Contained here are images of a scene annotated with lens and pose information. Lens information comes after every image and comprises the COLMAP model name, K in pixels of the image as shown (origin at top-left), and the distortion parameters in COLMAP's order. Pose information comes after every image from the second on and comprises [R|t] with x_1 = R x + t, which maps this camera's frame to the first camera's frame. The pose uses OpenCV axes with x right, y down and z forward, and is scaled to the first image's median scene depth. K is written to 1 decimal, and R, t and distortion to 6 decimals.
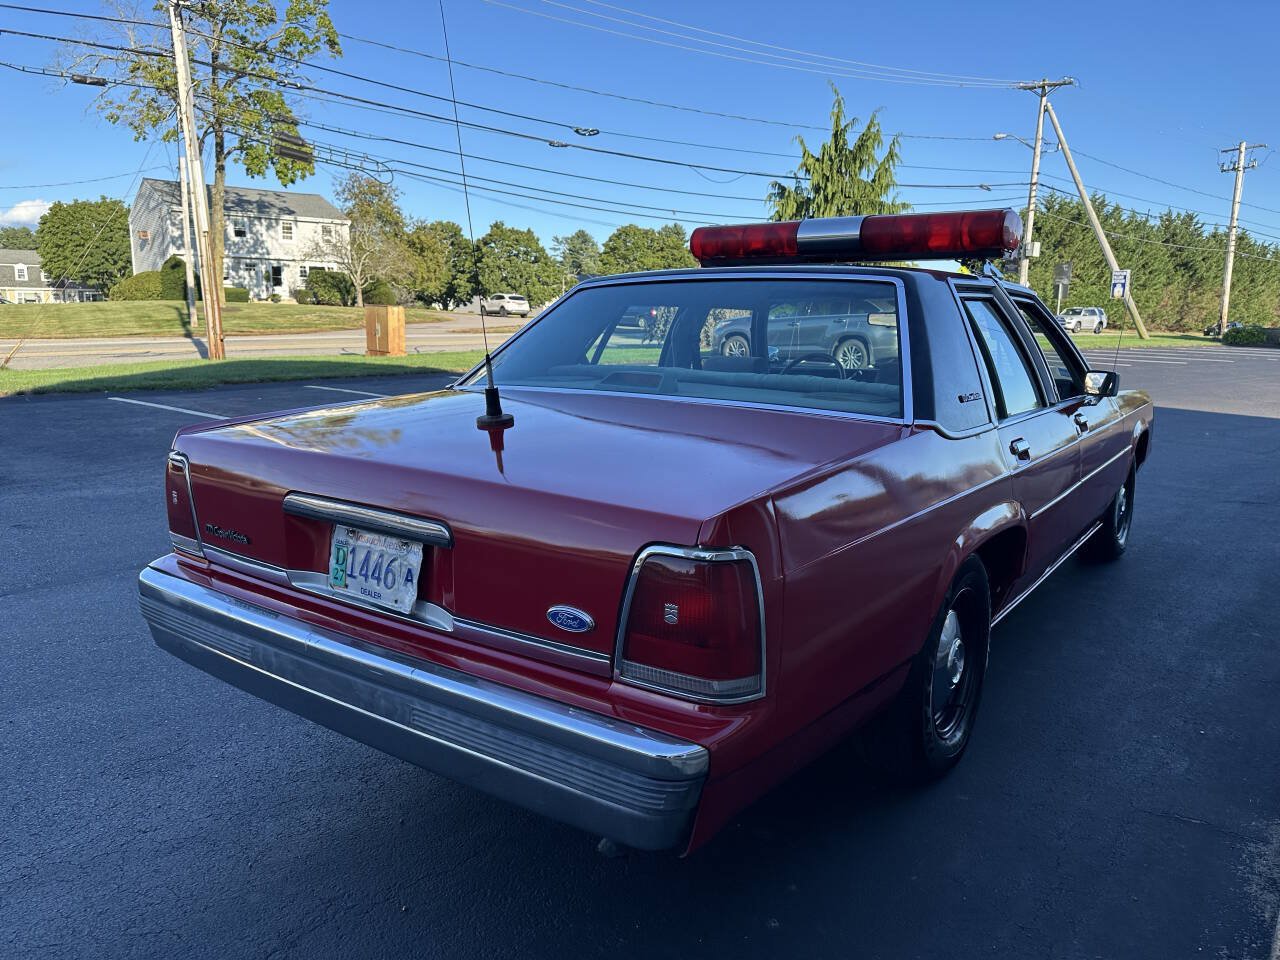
lens RADIAL K [[916.2, 0, 636.9], [0, 916.2, 484.4], [0, 0, 1]] dist [0.031452, -0.040350]
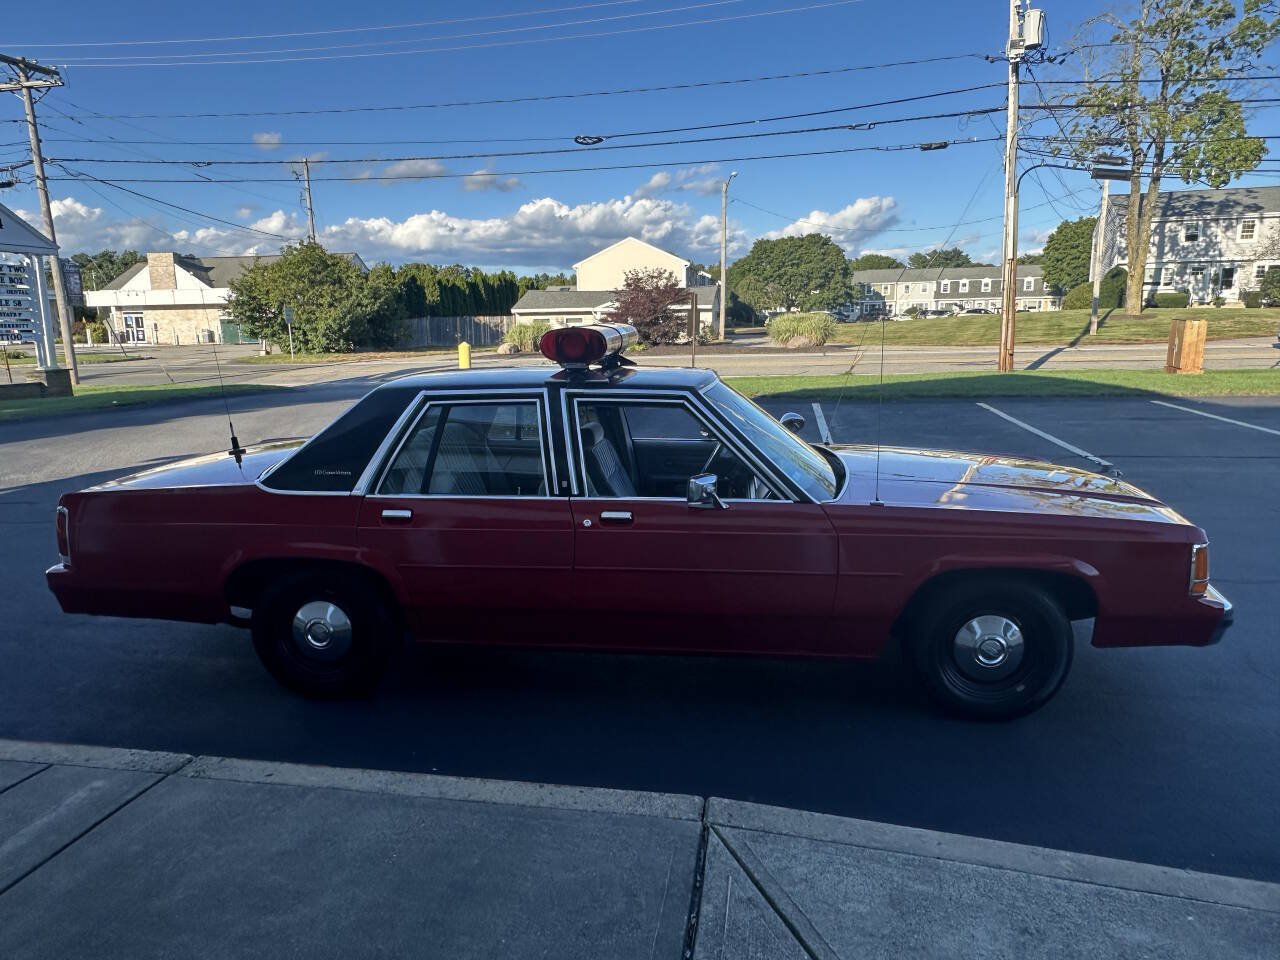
lens RADIAL K [[855.2, 0, 639.4], [0, 855.2, 487.0], [0, 0, 1]] dist [-0.004232, 0.005175]
pose [[0.487457, 0.153030, -0.859632, 1.216260], [-0.135899, 0.985821, 0.098432, -0.184810], [0.862506, 0.068842, 0.501342, 0.461170]]
